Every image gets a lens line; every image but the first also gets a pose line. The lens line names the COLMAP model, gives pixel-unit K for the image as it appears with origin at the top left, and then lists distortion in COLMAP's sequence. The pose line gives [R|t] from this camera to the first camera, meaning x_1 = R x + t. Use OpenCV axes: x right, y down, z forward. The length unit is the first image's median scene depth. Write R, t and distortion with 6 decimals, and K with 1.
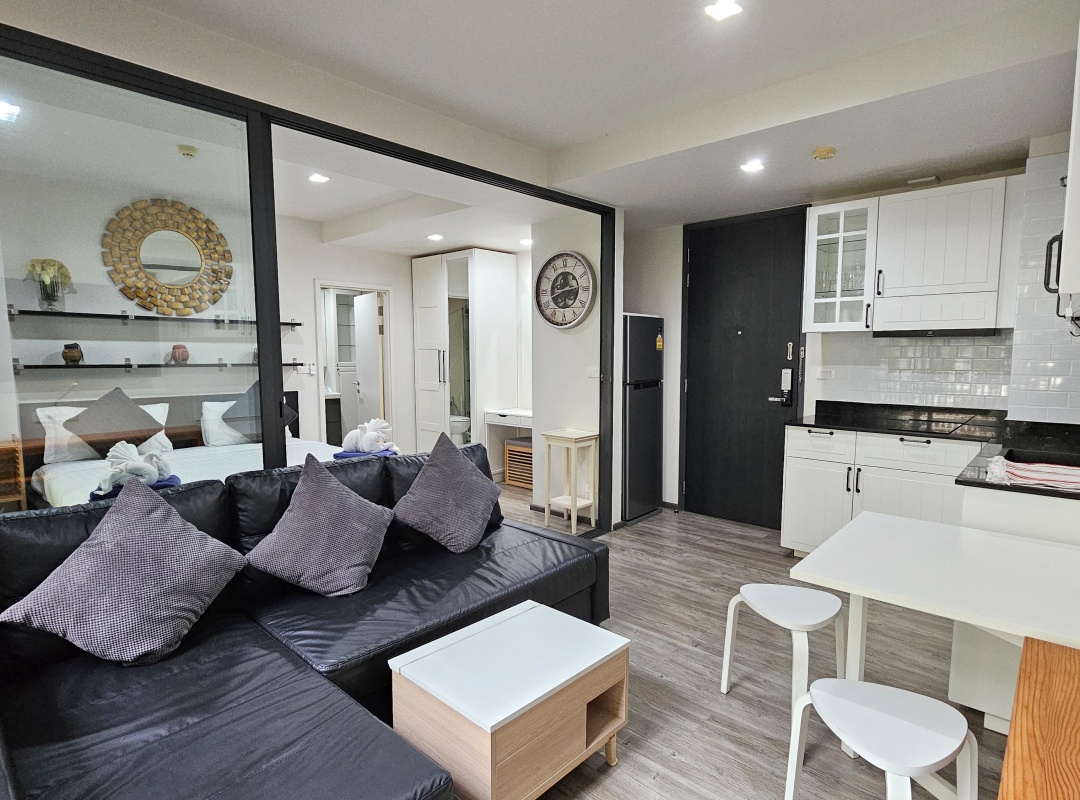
lens RADIAL K [[581.4, 0, 543.7], [0, 581.4, 407.6], [0, 0, 1]] dist [-0.003563, 0.001279]
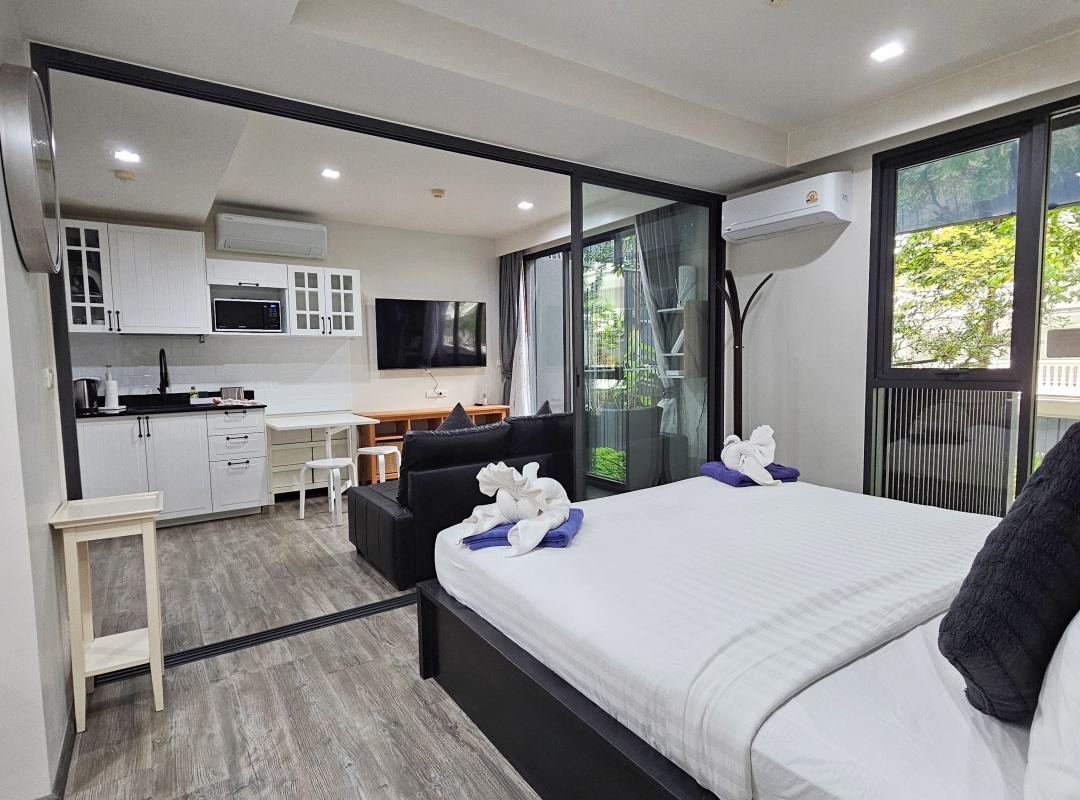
lens RADIAL K [[581.4, 0, 539.4], [0, 581.4, 407.6], [0, 0, 1]] dist [-0.003563, 0.001279]
pose [[-0.972042, -0.000172, 0.234806, -0.478999], [0.041756, 0.983934, 0.173581, -0.120384], [-0.231063, 0.178532, -0.956418, 1.619614]]
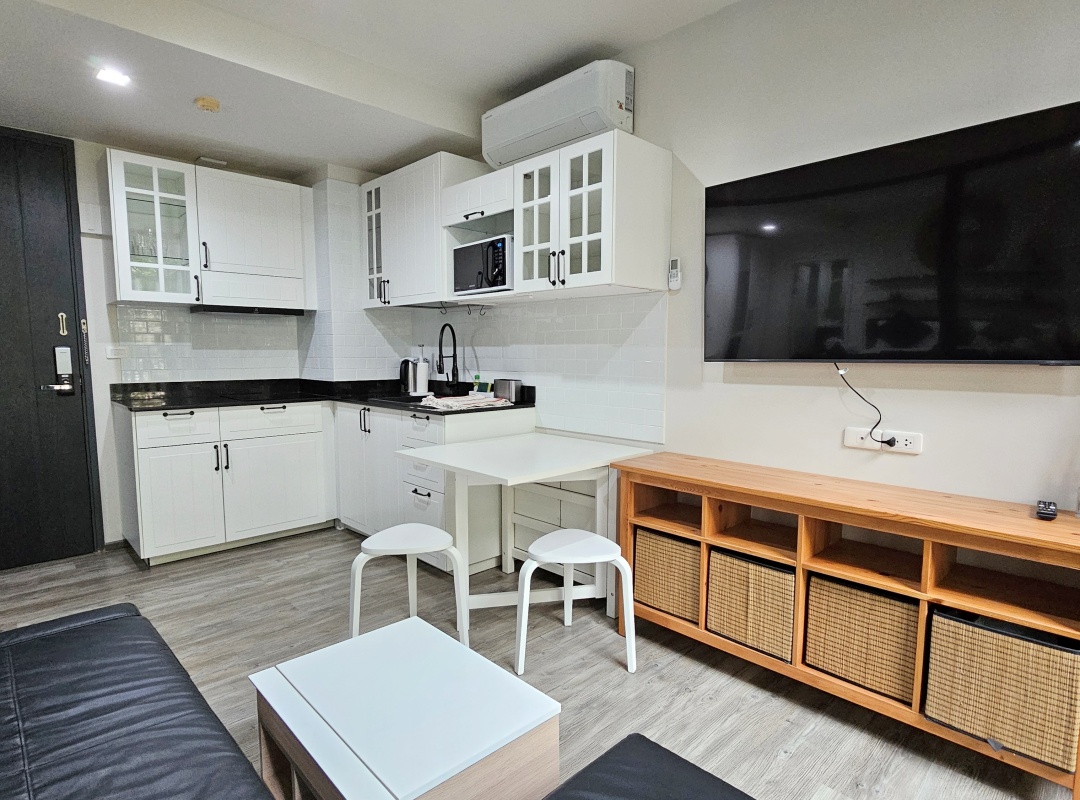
lens RADIAL K [[581.4, 0, 549.1], [0, 581.4, 407.1], [0, 0, 1]] dist [-0.003563, 0.001279]
pose [[0.062399, -0.094663, 0.993552, -0.361911], [0.095687, 0.991473, 0.088456, 0.007451], [-0.993454, 0.089551, 0.070925, 0.356026]]
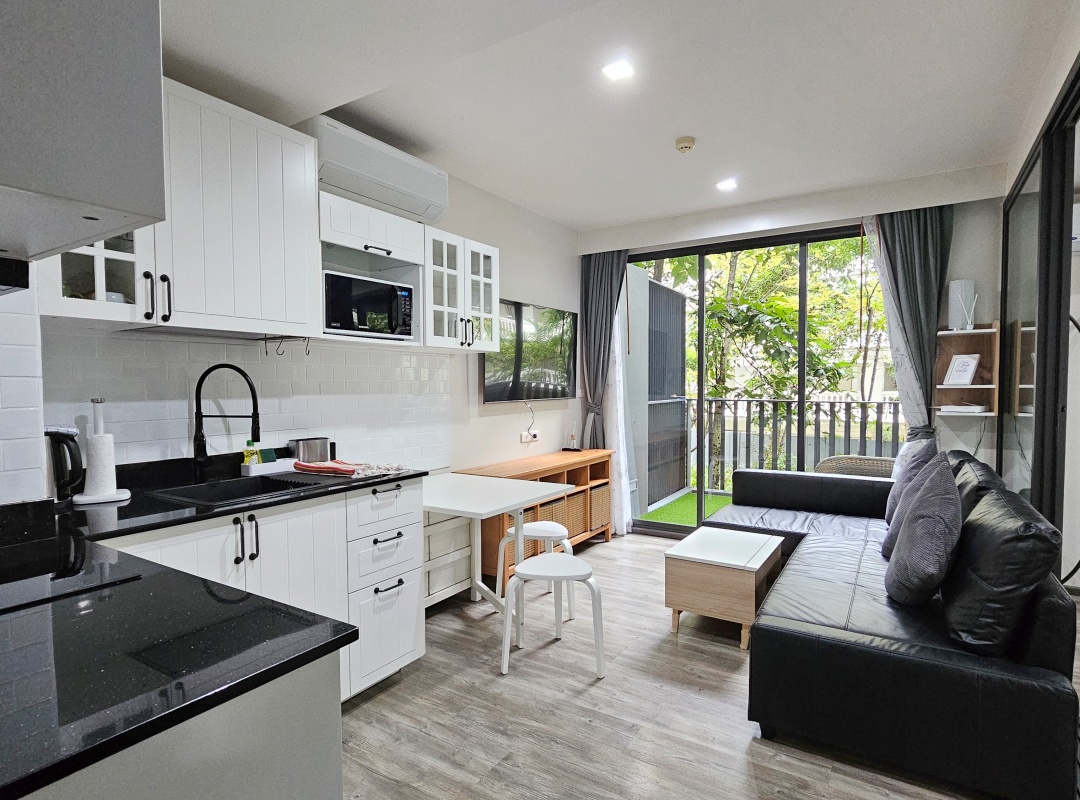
lens RADIAL K [[581.4, 0, 539.8], [0, 581.4, 409.8], [0, 0, 1]] dist [-0.003563, 0.001279]
pose [[-0.985976, 0.016018, -0.166115, 0.374259], [-0.007256, 0.990327, 0.138566, -0.100349], [0.166728, 0.137828, -0.976322, 1.234125]]
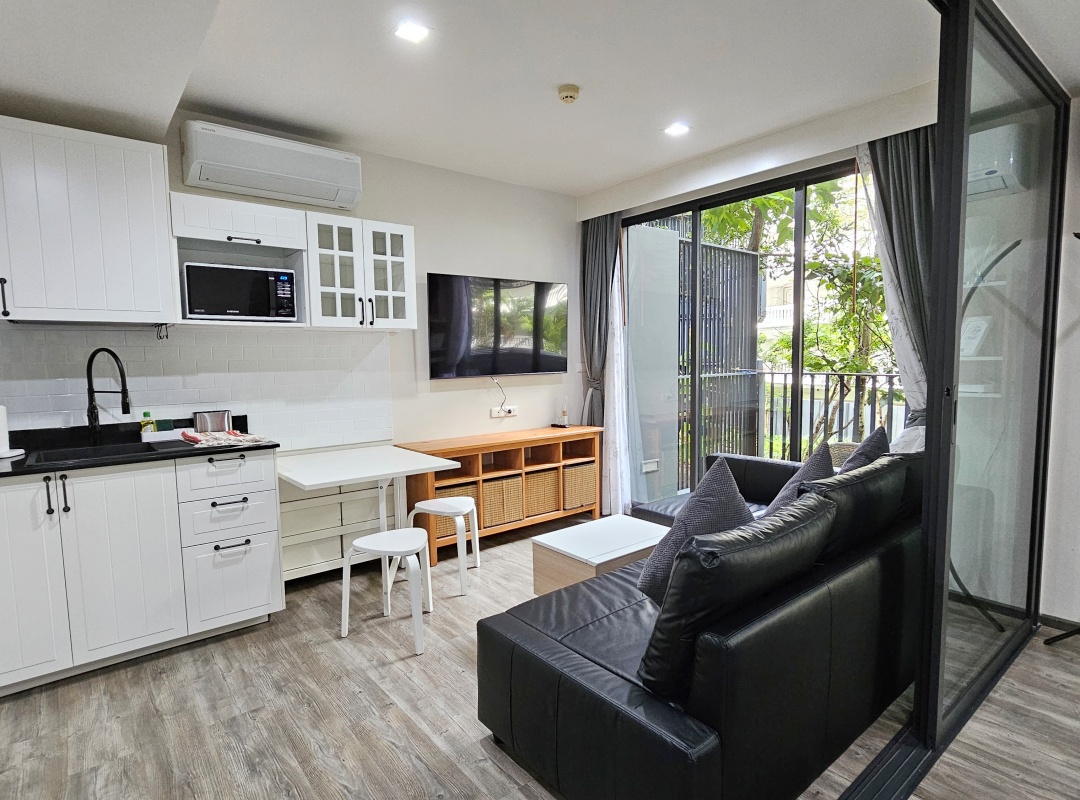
lens RADIAL K [[581.4, 0, 539.2], [0, 581.4, 409.1], [0, 0, 1]] dist [-0.003563, 0.001279]
pose [[-0.987996, 0.006046, 0.154359, -0.052569], [0.034429, 0.982718, 0.181877, -0.099510], [-0.150592, 0.185009, -0.971130, 1.215542]]
